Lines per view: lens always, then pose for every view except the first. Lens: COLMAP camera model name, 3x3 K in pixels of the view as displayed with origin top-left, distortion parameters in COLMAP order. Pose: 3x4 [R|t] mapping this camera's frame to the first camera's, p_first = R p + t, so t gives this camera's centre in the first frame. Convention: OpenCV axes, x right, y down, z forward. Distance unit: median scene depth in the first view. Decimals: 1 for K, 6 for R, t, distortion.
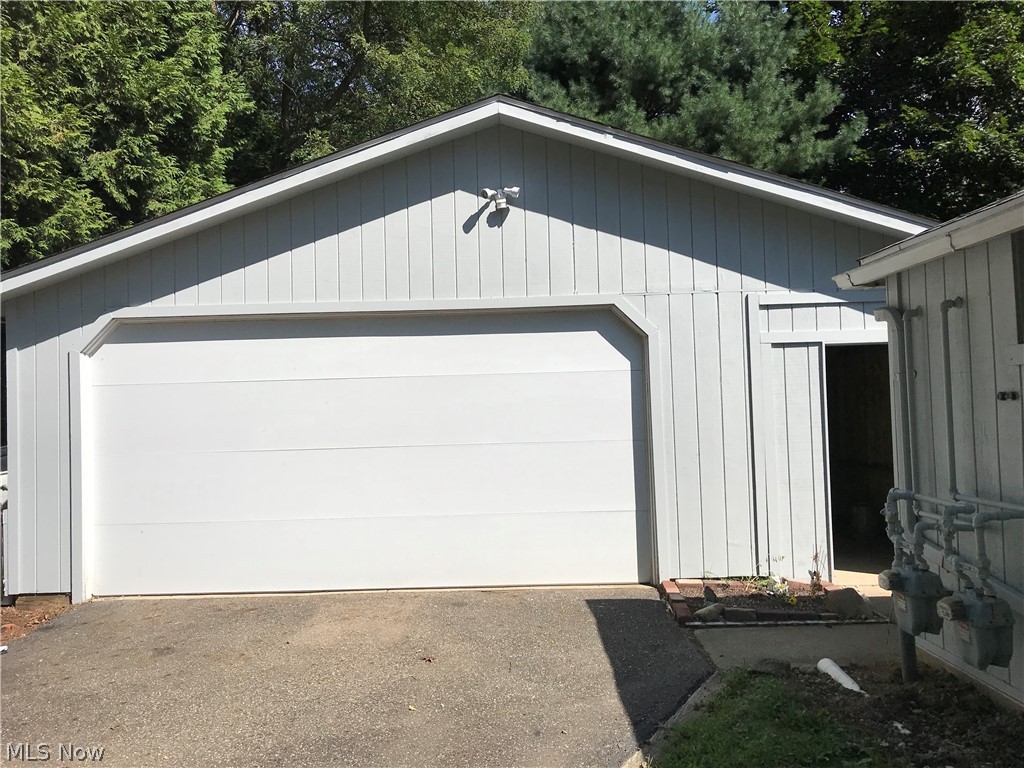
lens RADIAL K [[837.9, 0, 506.2], [0, 837.9, 384.6], [0, 0, 1]] dist [0.025191, -0.039304]
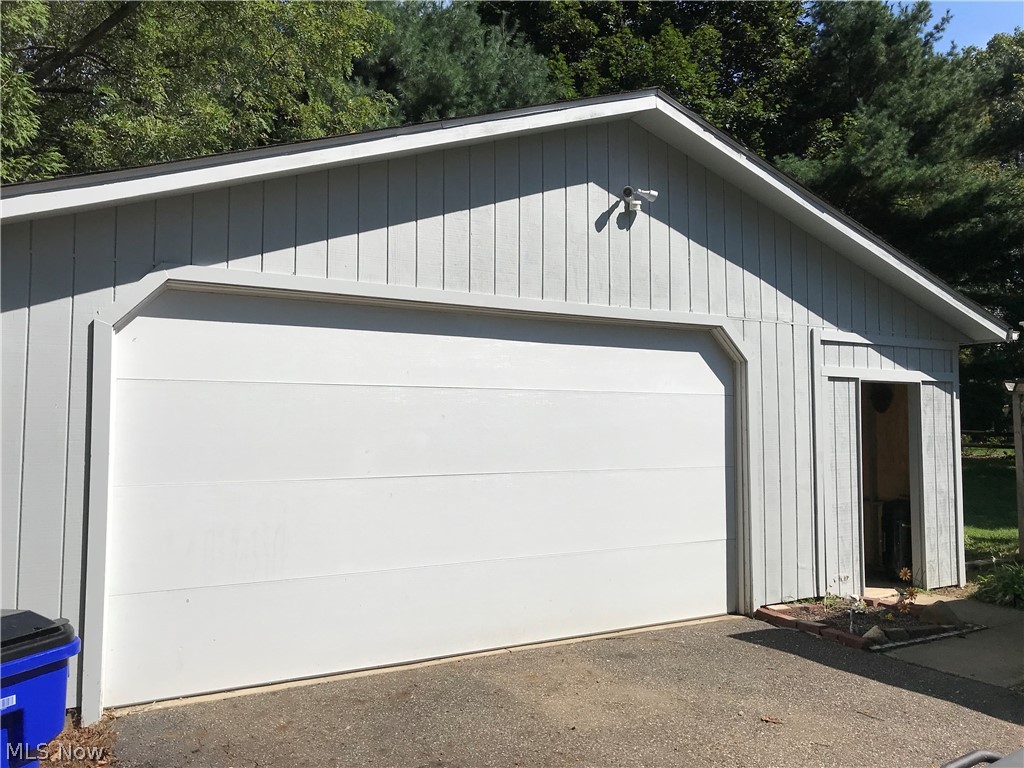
lens RADIAL K [[837.9, 0, 511.4], [0, 837.9, 382.4], [0, 0, 1]] dist [0.025191, -0.039304]
pose [[0.853860, 0.056936, 0.517380, -0.576813], [-0.038210, 0.998174, -0.046787, 0.023628], [-0.519099, 0.020181, 0.854476, 0.292421]]
